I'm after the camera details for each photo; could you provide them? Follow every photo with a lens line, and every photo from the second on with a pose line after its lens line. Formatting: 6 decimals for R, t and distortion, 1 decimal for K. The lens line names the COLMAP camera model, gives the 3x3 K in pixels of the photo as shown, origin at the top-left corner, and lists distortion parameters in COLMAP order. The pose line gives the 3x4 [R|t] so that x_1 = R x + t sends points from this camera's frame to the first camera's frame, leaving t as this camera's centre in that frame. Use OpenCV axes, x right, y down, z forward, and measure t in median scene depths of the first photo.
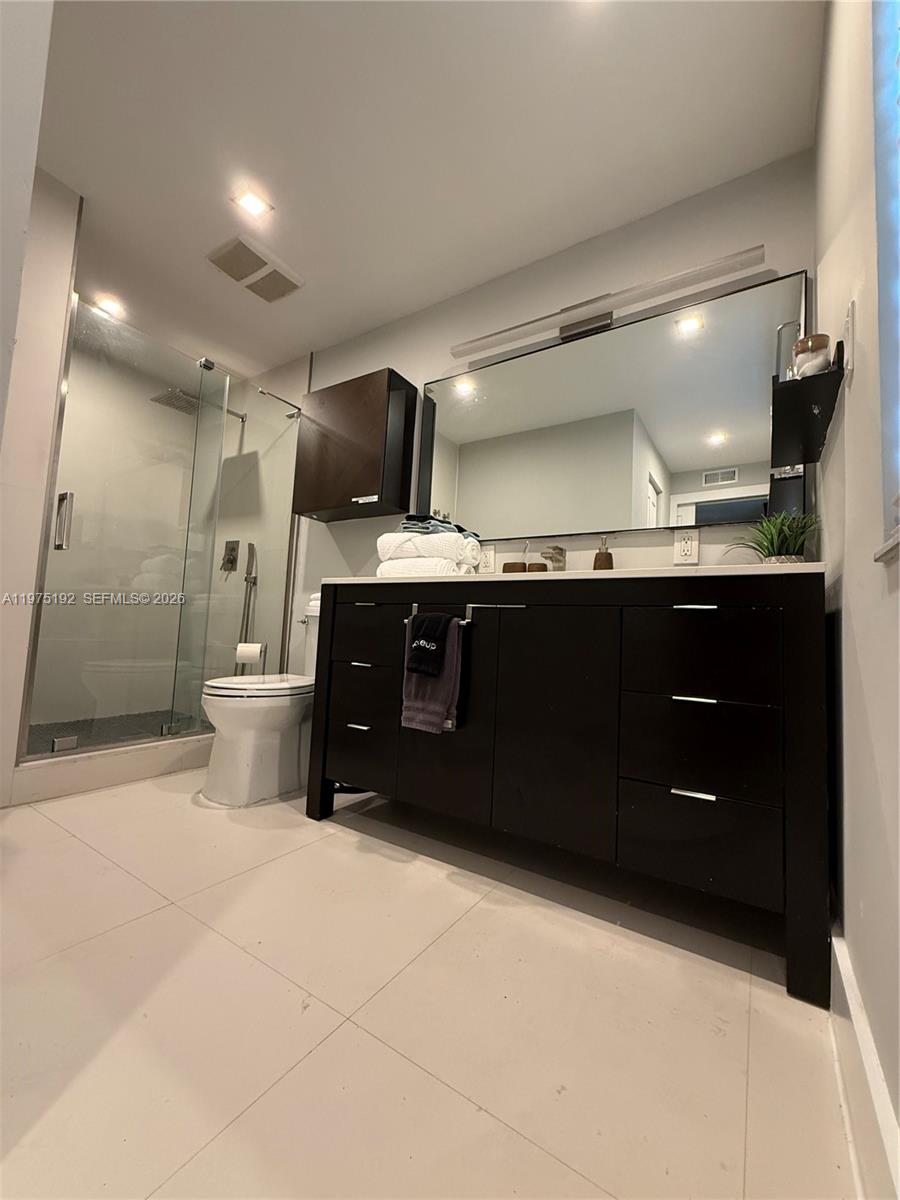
lens RADIAL K [[479.5, 0, 451.5], [0, 479.5, 600.4], [0, 0, 1]] dist [0.000823, 0.000255]
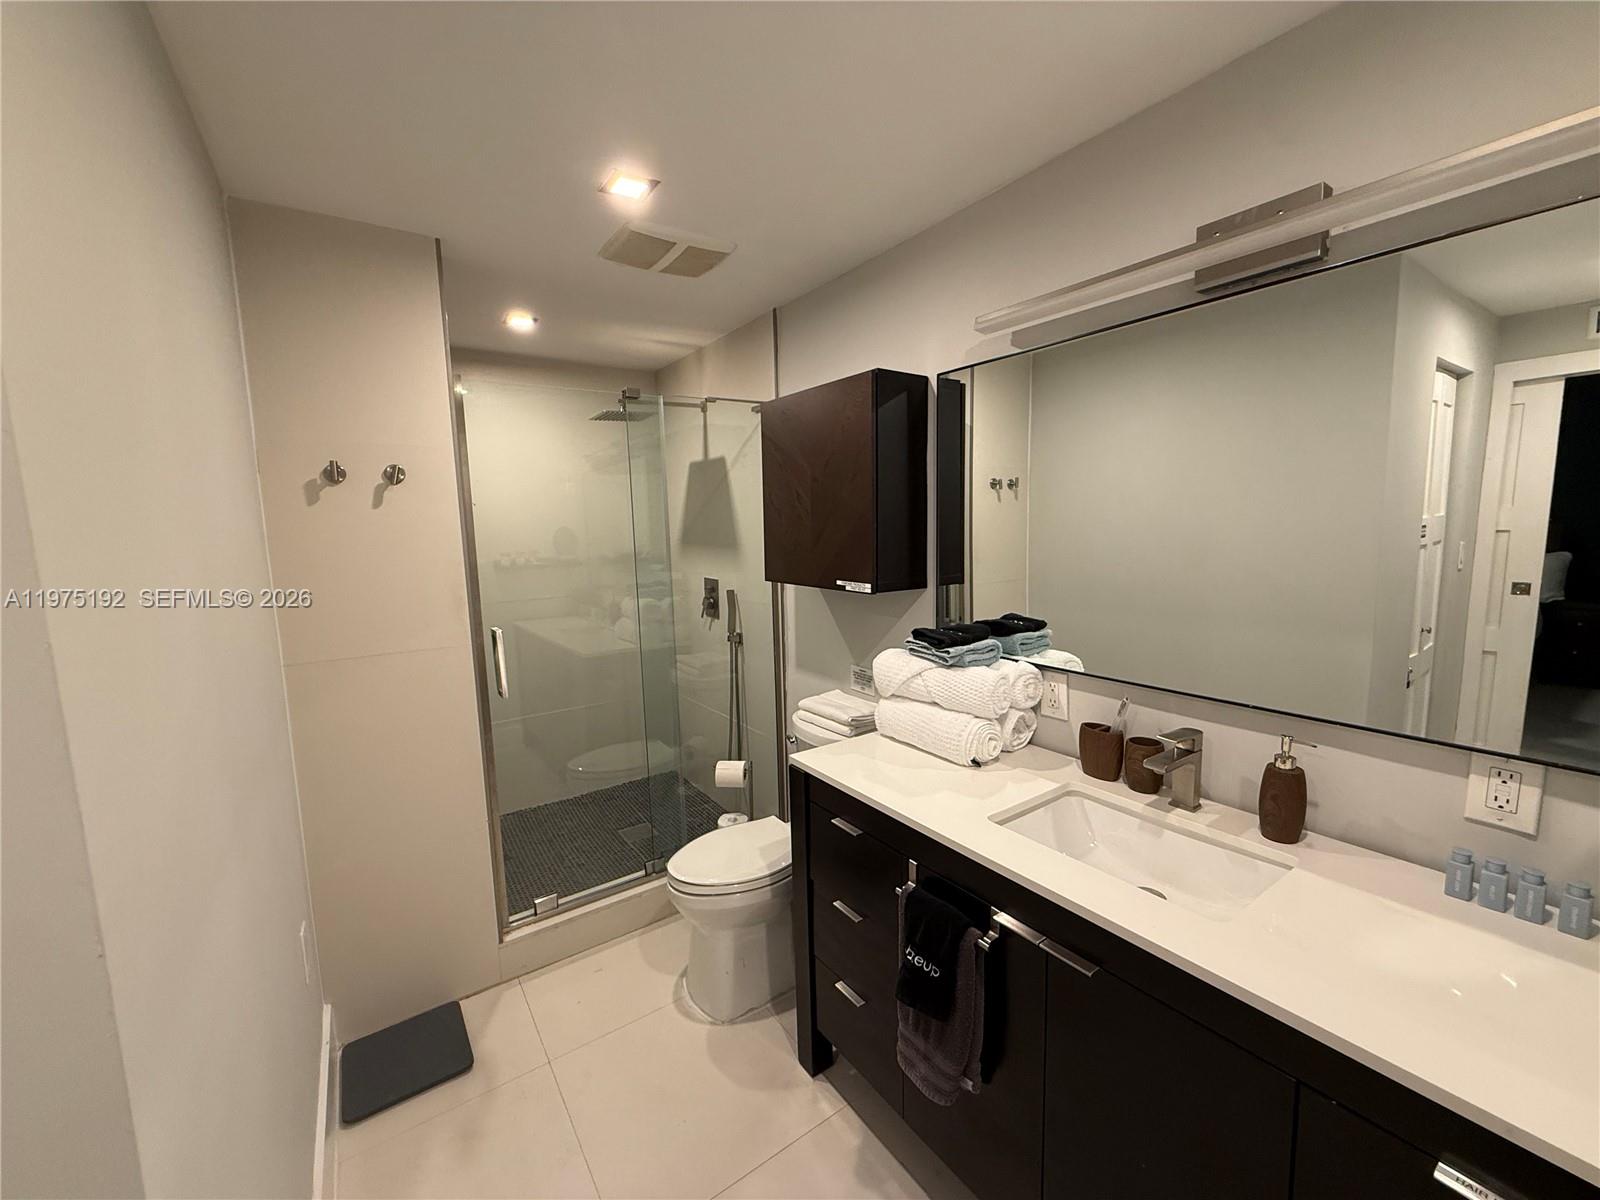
lens RADIAL K [[639.3, 0, 798.4], [0, 639.3, 600.0], [0, 0, 1]] dist [0.000823, 0.000255]
pose [[0.921897, -0.030136, -0.386261, 0.091046], [0.101547, 0.980911, 0.165834, -0.364917], [0.373890, -0.192105, 0.907360, 0.188575]]
